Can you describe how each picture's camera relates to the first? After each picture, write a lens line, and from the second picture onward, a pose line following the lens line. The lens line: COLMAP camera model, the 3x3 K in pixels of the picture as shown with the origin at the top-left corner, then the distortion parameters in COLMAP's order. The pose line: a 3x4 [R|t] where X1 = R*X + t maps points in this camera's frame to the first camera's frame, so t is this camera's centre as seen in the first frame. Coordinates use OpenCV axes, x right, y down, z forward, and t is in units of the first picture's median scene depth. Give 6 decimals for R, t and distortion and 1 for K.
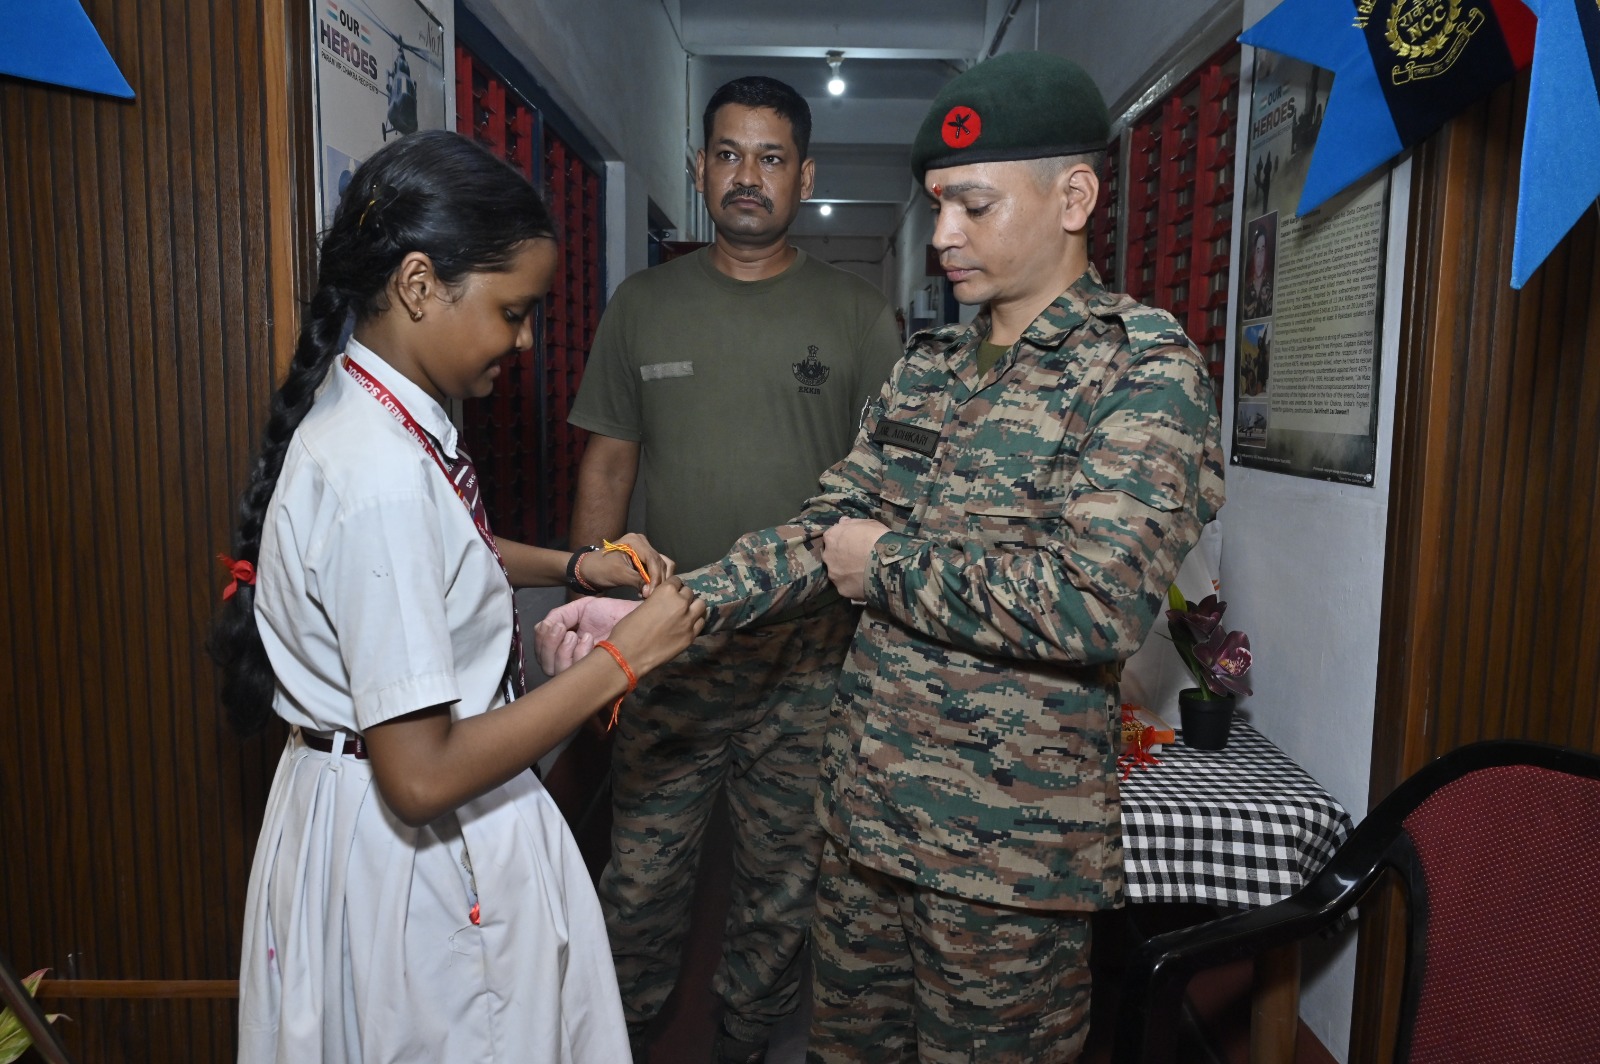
lens RADIAL K [[1200.4, 0, 803.9], [0, 1200.4, 533.8], [0, 0, 1]] dist [0.001534, 0.004796]
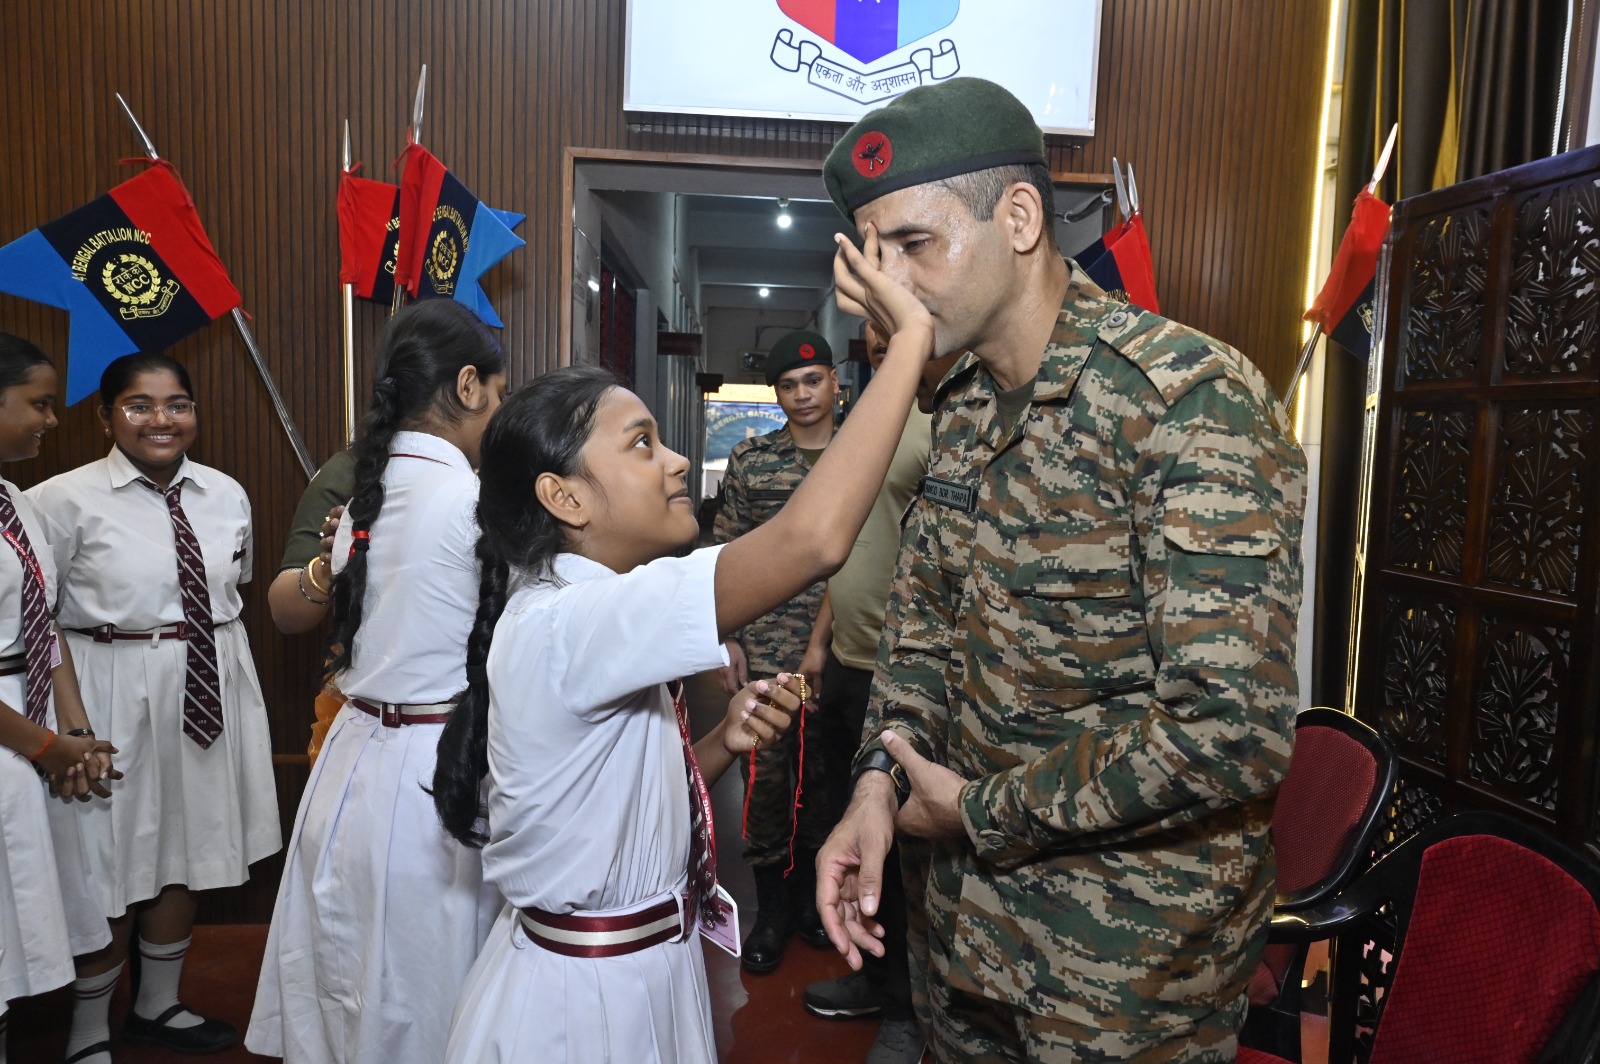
lens RADIAL K [[1084.7, 0, 804.4], [0, 1084.7, 541.5], [0, 0, 1]] dist [0.002045, 0.002724]
pose [[0.996989, 0.011341, 0.076710, -0.139545], [-0.010503, 0.999881, -0.011313, 0.028654], [-0.076829, 0.010474, 0.996989, -0.804567]]
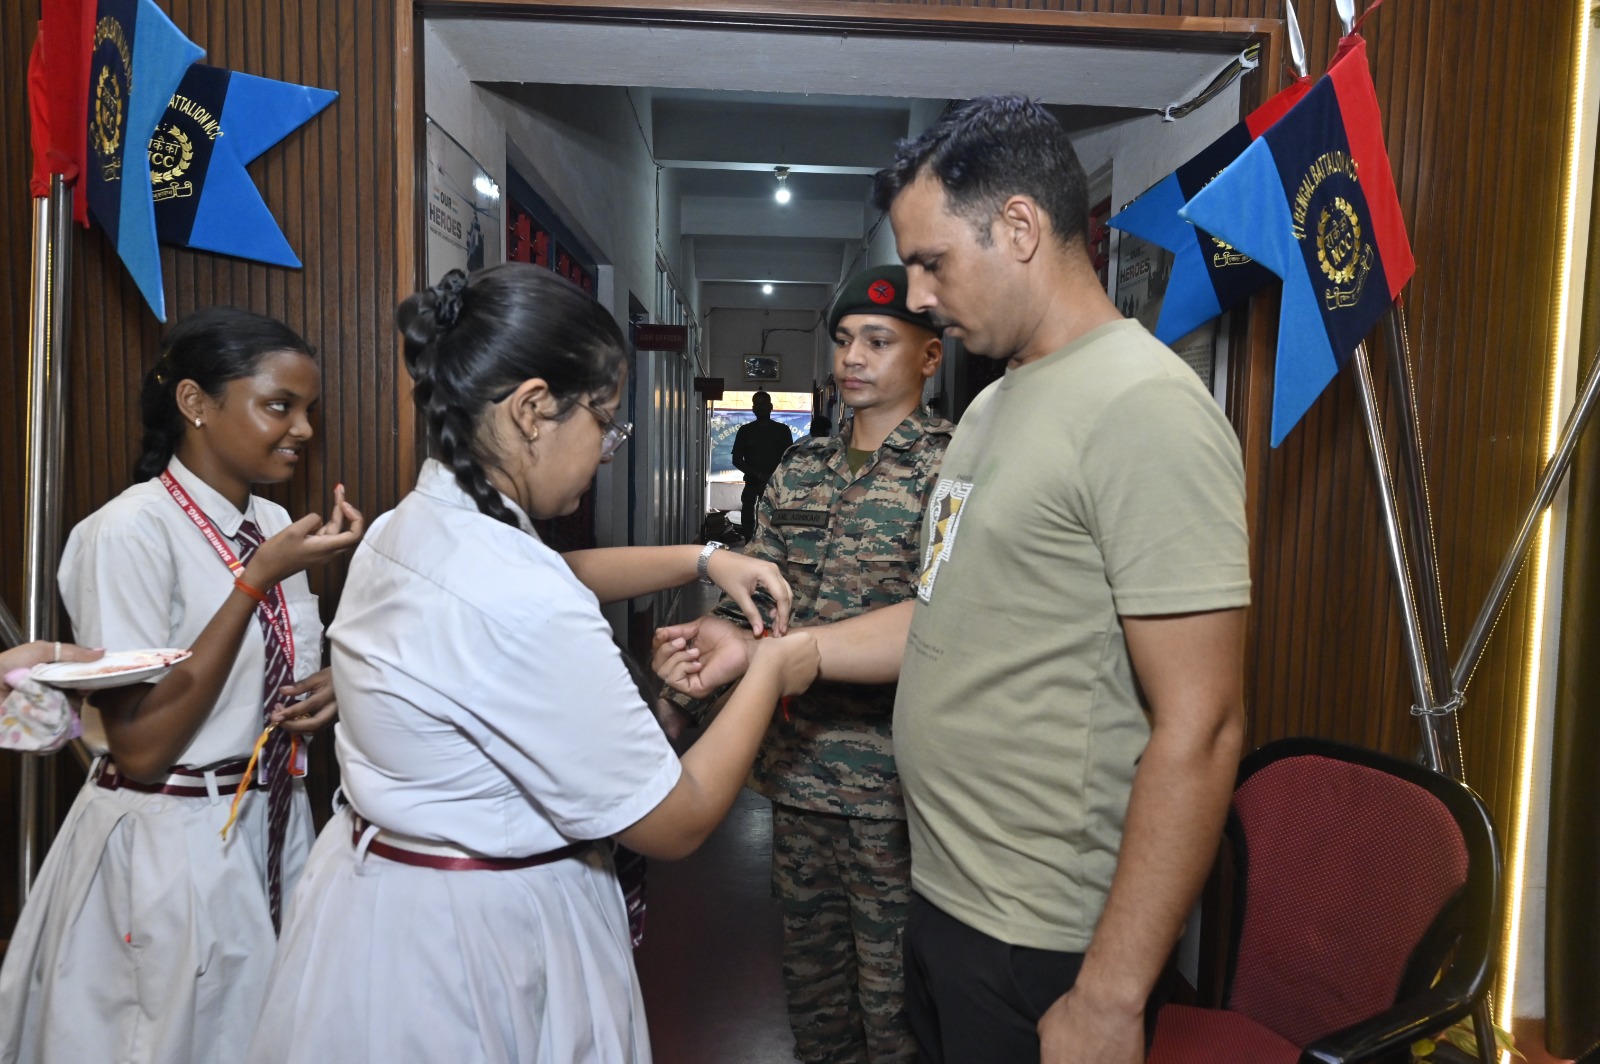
lens RADIAL K [[1078.1, 0, 801.8], [0, 1078.1, 521.1], [0, 0, 1]] dist [0.004012, 0.000039]
pose [[0.998263, 0.000952, 0.058911, -0.057356], [0.001364, 0.999228, -0.039254, -0.026126], [-0.058903, 0.039266, 0.997491, -0.191694]]
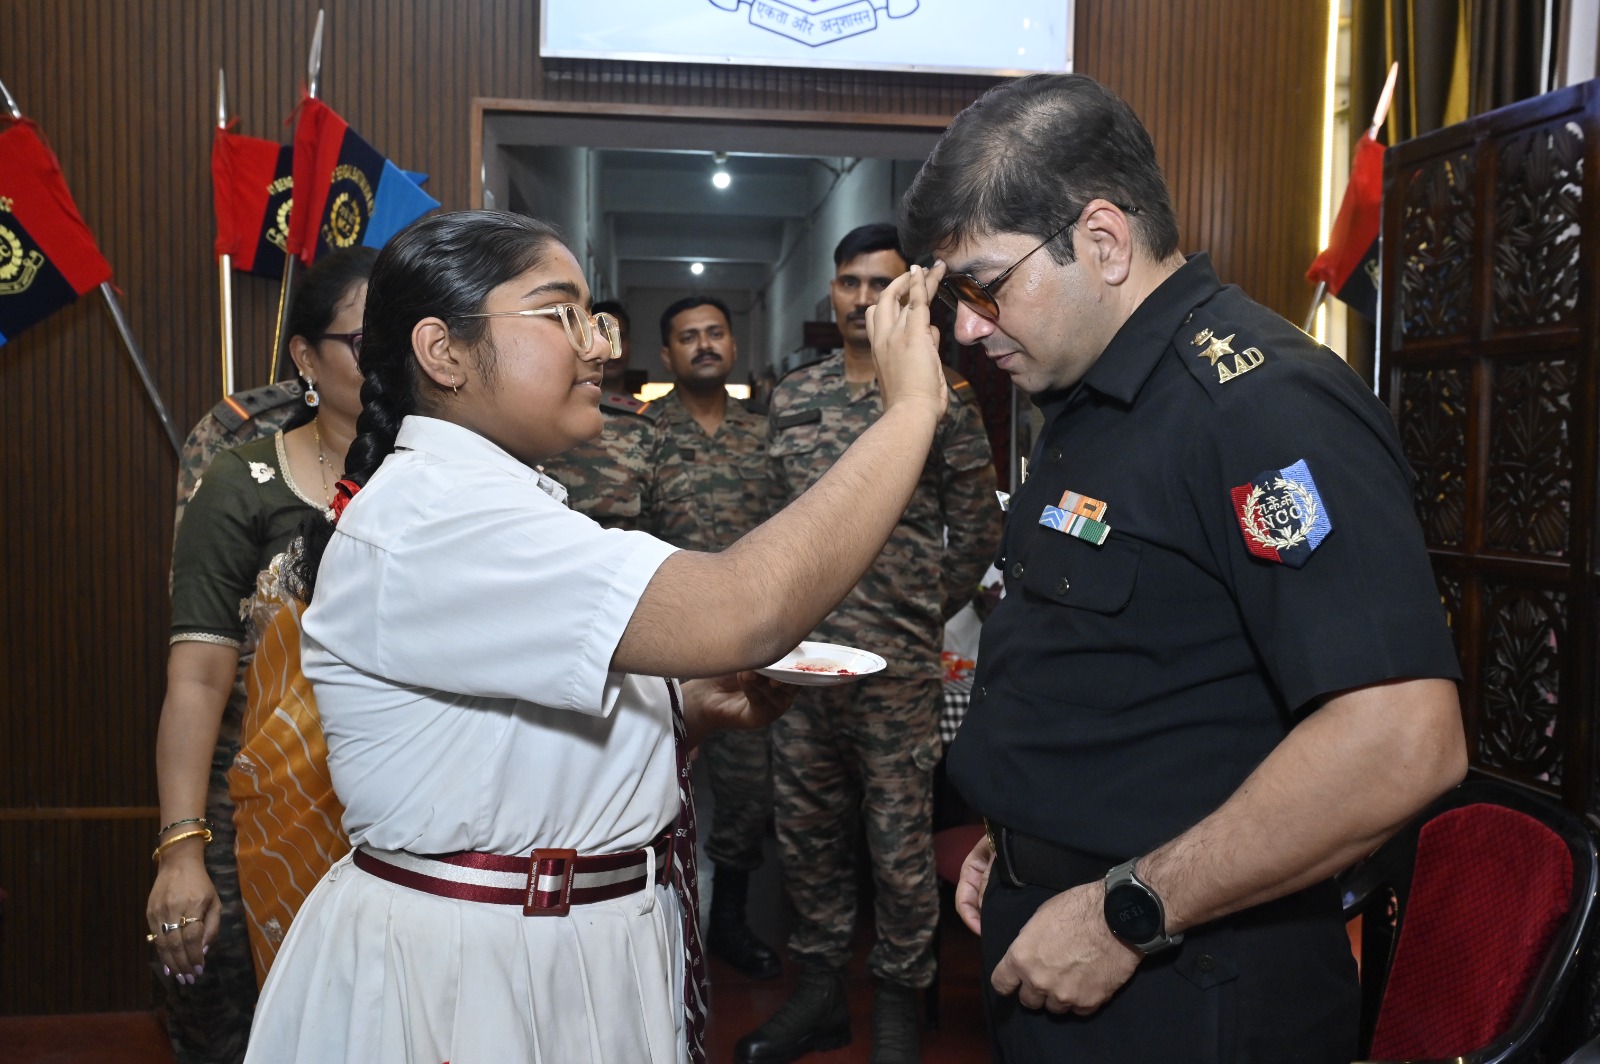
lens RADIAL K [[1401.6, 0, 793.1], [0, 1401.6, 526.0], [0, 0, 1]] dist [0.008351, 0.006689]
pose [[0.994453, -0.005107, 0.105055, -0.157464], [0.011124, 0.998325, -0.056772, 0.093744], [-0.104589, 0.057626, 0.992845, -1.003664]]
